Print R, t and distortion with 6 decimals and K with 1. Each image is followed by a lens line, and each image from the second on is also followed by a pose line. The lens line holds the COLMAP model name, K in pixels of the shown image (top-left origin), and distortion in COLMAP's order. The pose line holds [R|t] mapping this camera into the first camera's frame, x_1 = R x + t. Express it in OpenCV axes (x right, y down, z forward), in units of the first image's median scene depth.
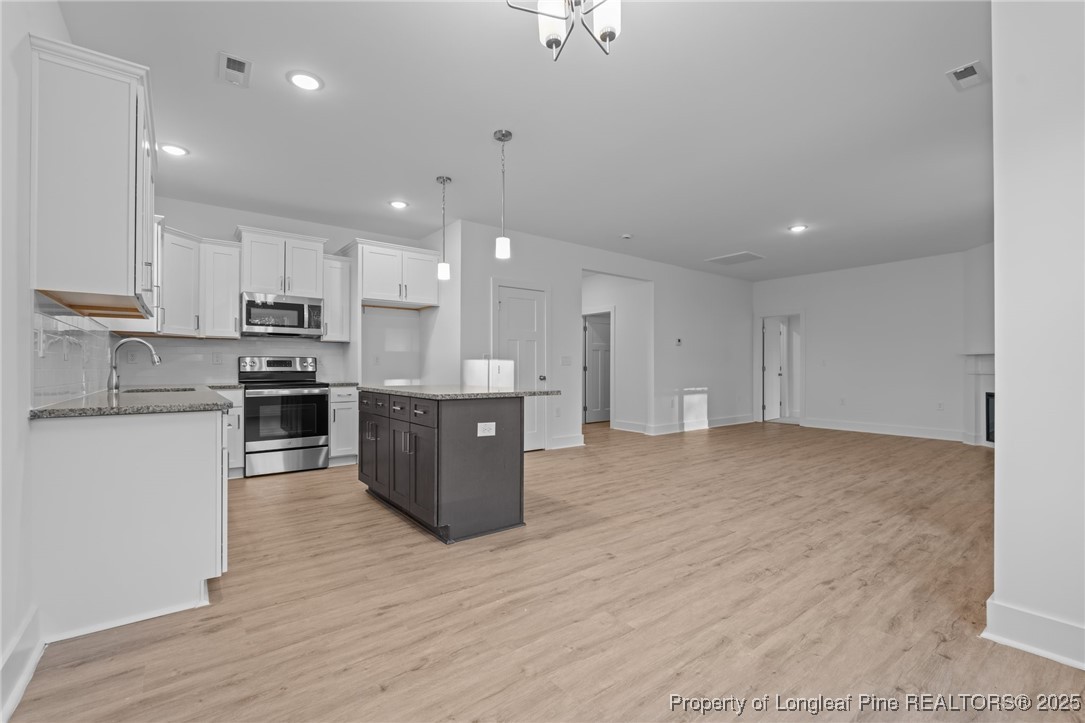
lens RADIAL K [[472.4, 0, 544.2], [0, 472.4, 366.4], [0, 0, 1]] dist [-0.004846, 0.000428]
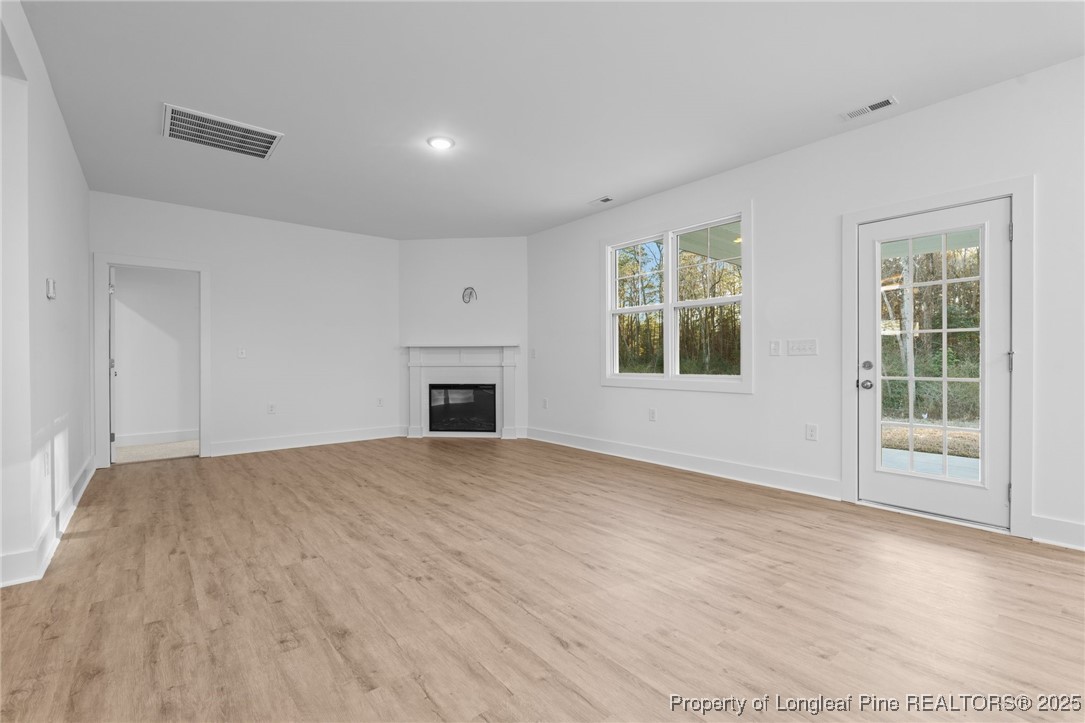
lens RADIAL K [[475.7, 0, 542.5], [0, 475.7, 361.5], [0, 0, 1]] dist [-0.005856, -0.000343]
pose [[-0.033739, -0.003454, 0.999425, -0.103535], [-0.001603, 0.999993, 0.003401, 0.002343], [-0.999429, -0.001488, -0.033744, 0.790412]]
